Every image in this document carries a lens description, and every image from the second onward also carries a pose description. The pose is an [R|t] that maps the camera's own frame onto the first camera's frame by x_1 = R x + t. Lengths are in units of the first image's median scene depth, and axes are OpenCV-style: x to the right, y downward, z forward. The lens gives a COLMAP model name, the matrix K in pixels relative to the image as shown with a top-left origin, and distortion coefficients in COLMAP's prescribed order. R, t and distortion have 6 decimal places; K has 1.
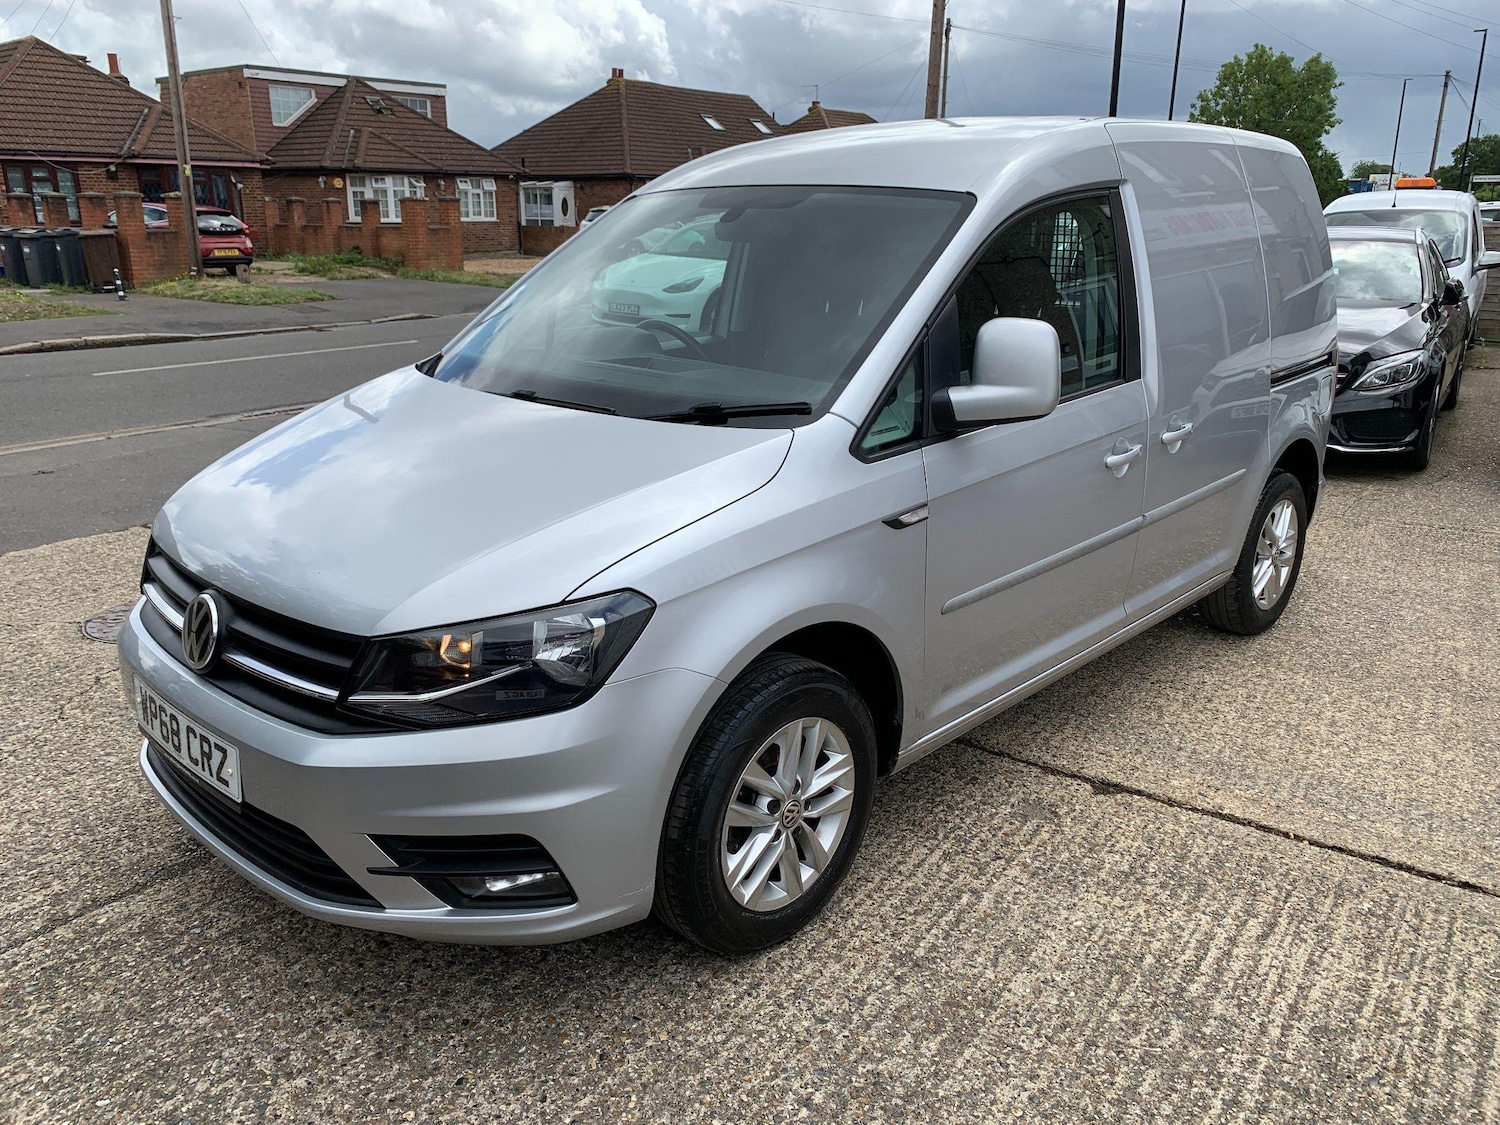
lens RADIAL K [[1178.4, 0, 749.0], [0, 1178.4, 548.0], [0, 0, 1]] dist [0.008733, -0.008959]
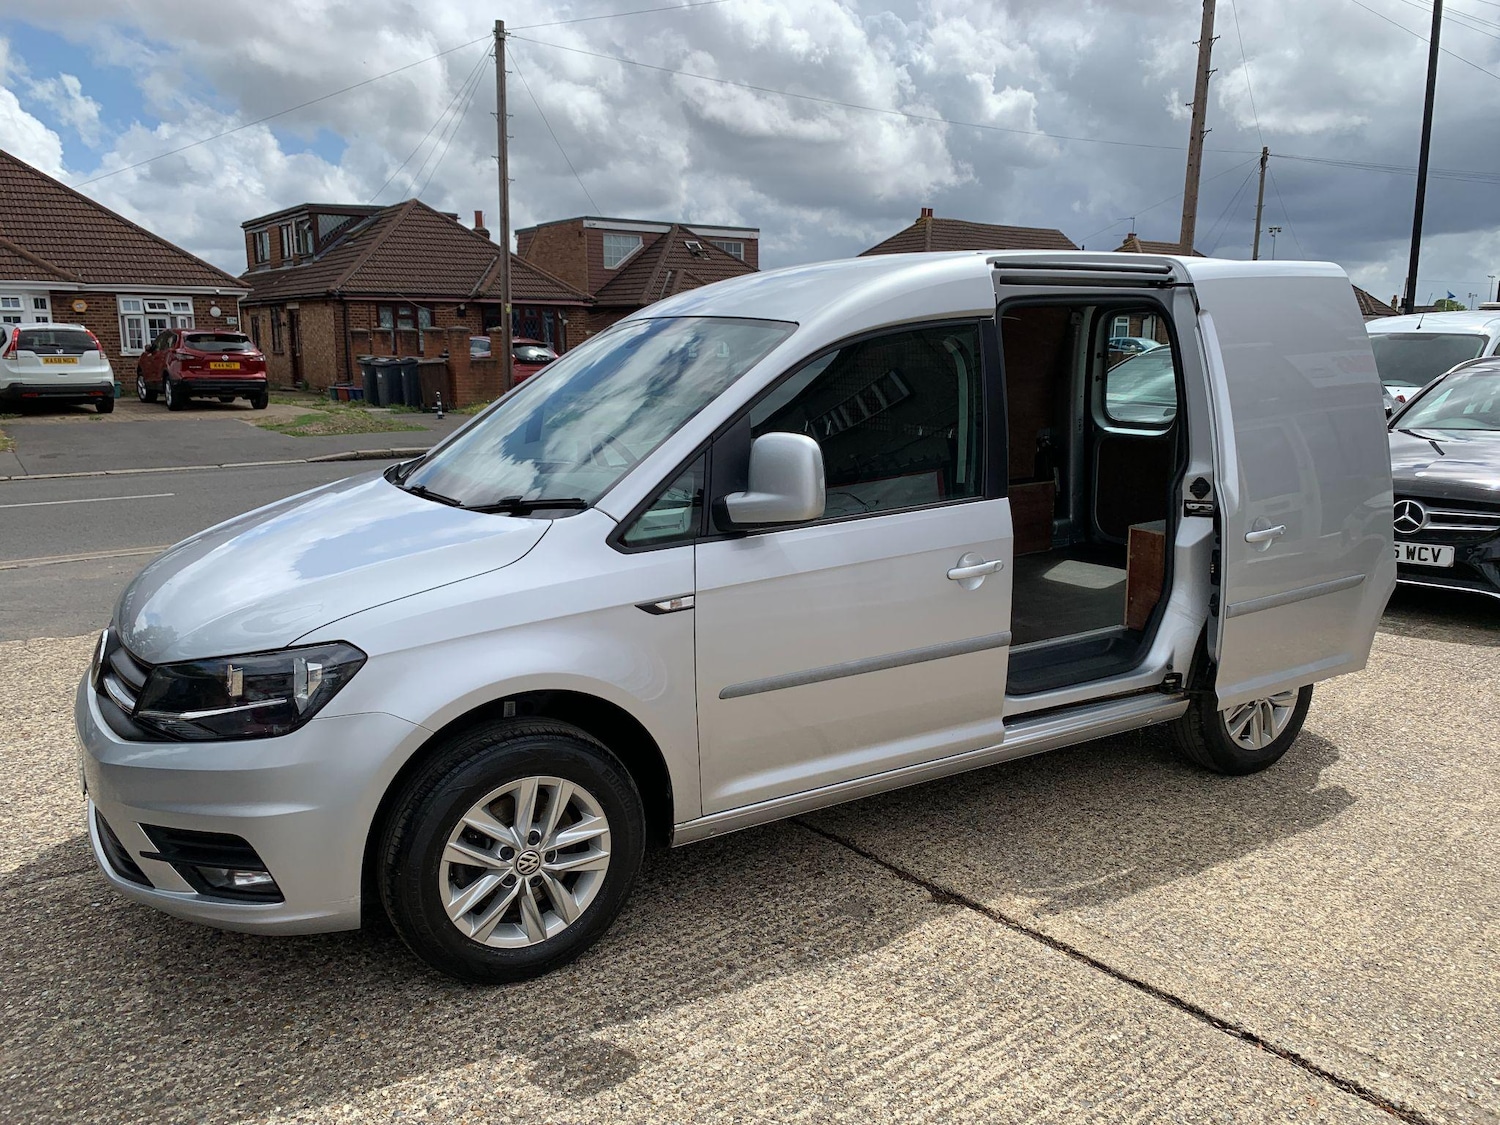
lens RADIAL K [[1178.4, 0, 749.0], [0, 1178.4, 548.0], [0, 0, 1]] dist [0.008733, -0.008959]
pose [[0.962658, 0.045879, -0.266803, 0.460377], [-0.074014, 0.992590, -0.096366, 0.020001], [0.260405, 0.112515, 0.958921, -0.046450]]
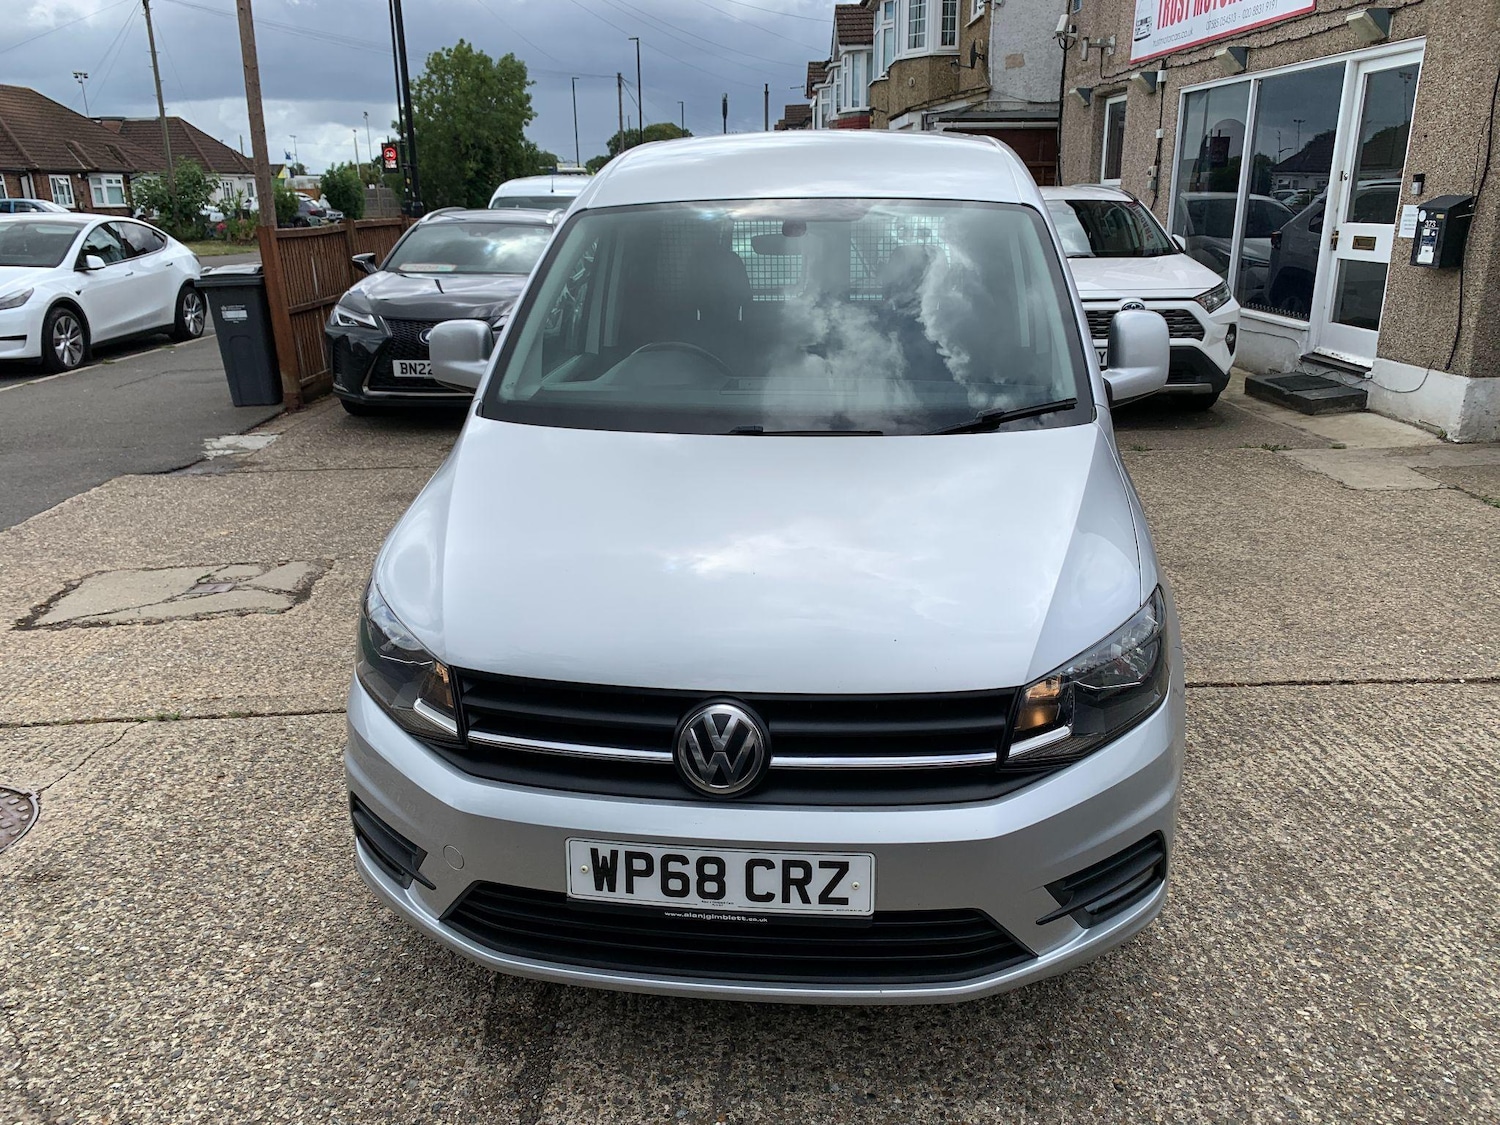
lens RADIAL K [[1168.6, 0, 758.5], [0, 1168.6, 560.8], [0, 0, 1]] dist [0.007751, -0.003980]
pose [[0.787069, -0.193588, 0.585701, -0.768407], [0.181167, 0.980151, 0.080511, -0.104893], [-0.589662, 0.042742, 0.806519, 0.265421]]
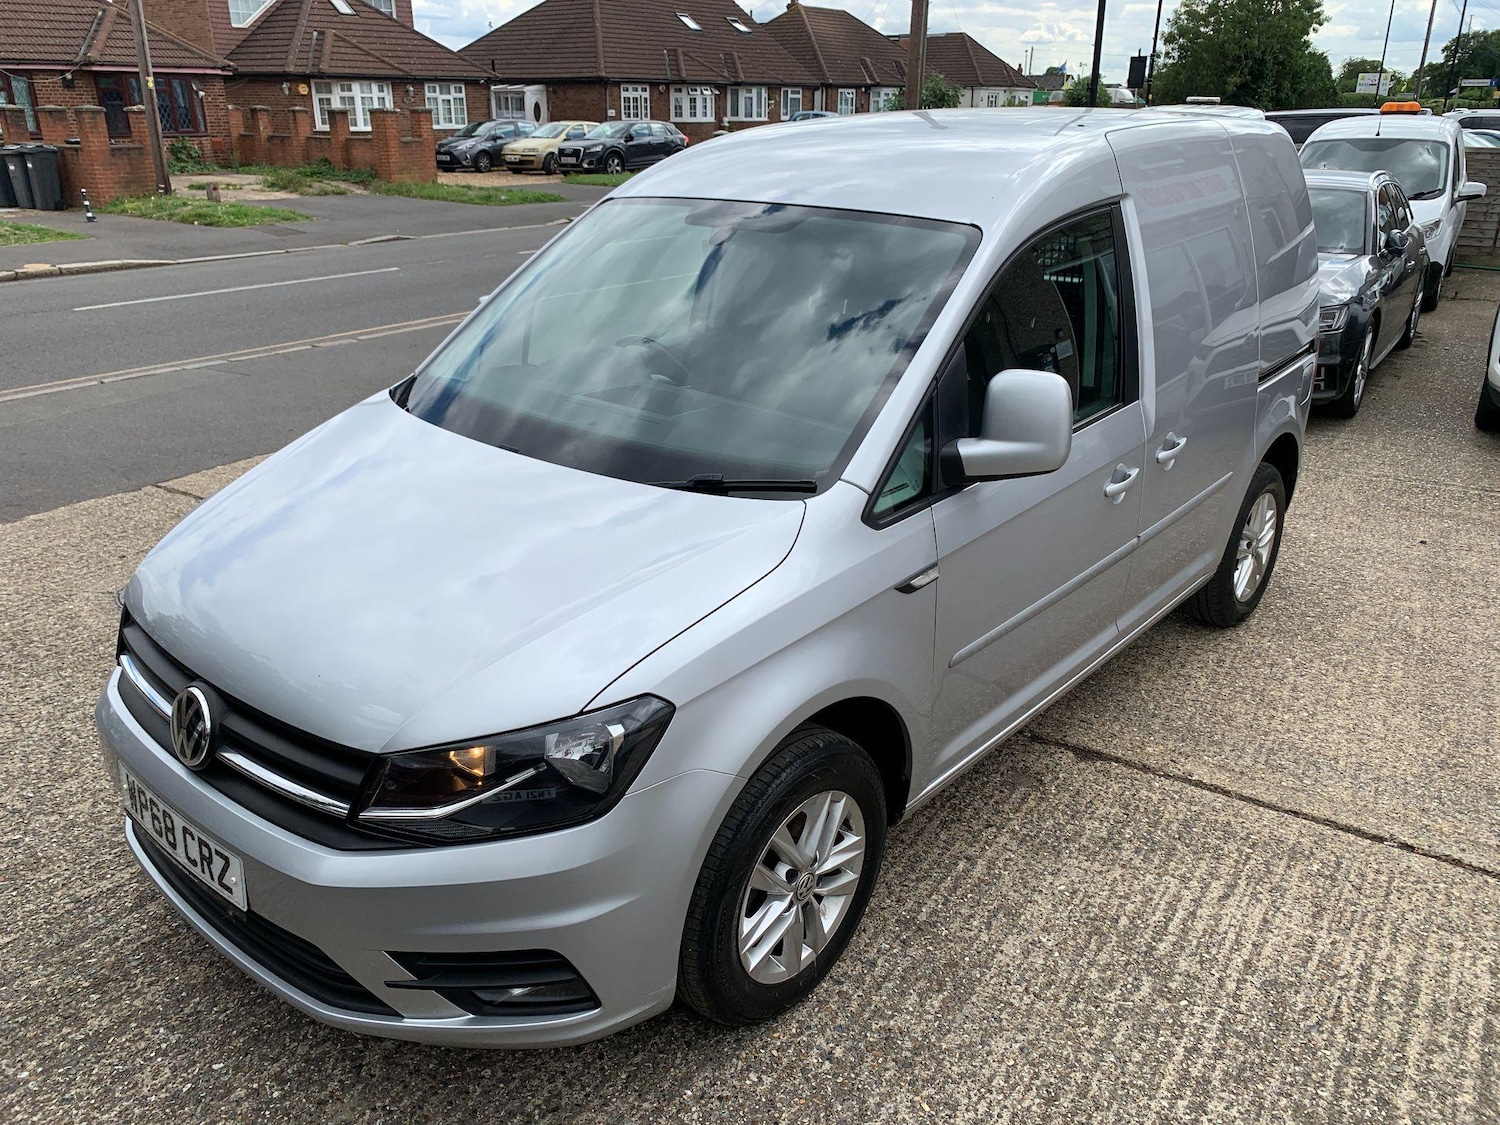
lens RADIAL K [[1180.9, 0, 750.0], [0, 1180.9, 562.5], [0, 0, 1]] dist [0.000046, 0.001768]
pose [[0.999786, -0.007545, 0.019255, -0.035300], [0.005782, 0.995920, 0.090053, -0.088353], [-0.019856, -0.089923, 0.995751, -0.082611]]
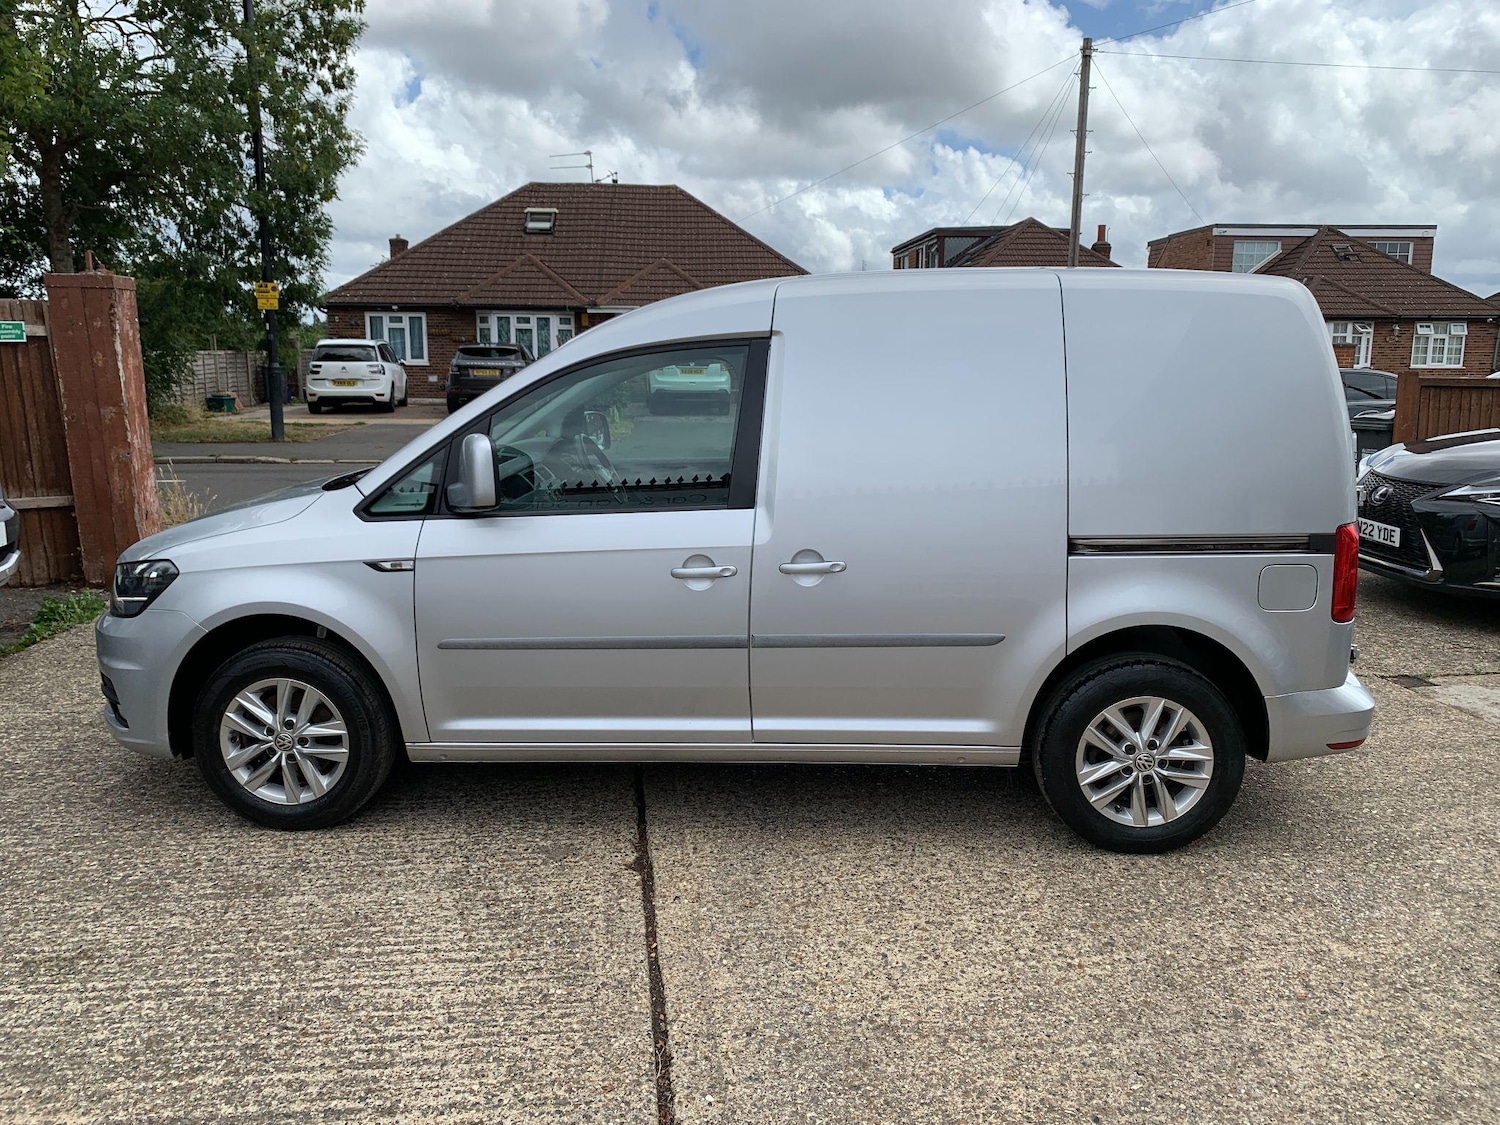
lens RADIAL K [[1161.9, 0, 714.5], [0, 1161.9, 529.8], [0, 0, 1]] dist [0.006301, -0.001073]
pose [[0.642845, 0.114421, -0.757402, 1.315515], [-0.212318, 0.976655, -0.032661, -0.095295], [0.735983, 0.181806, 0.652131, 0.335334]]
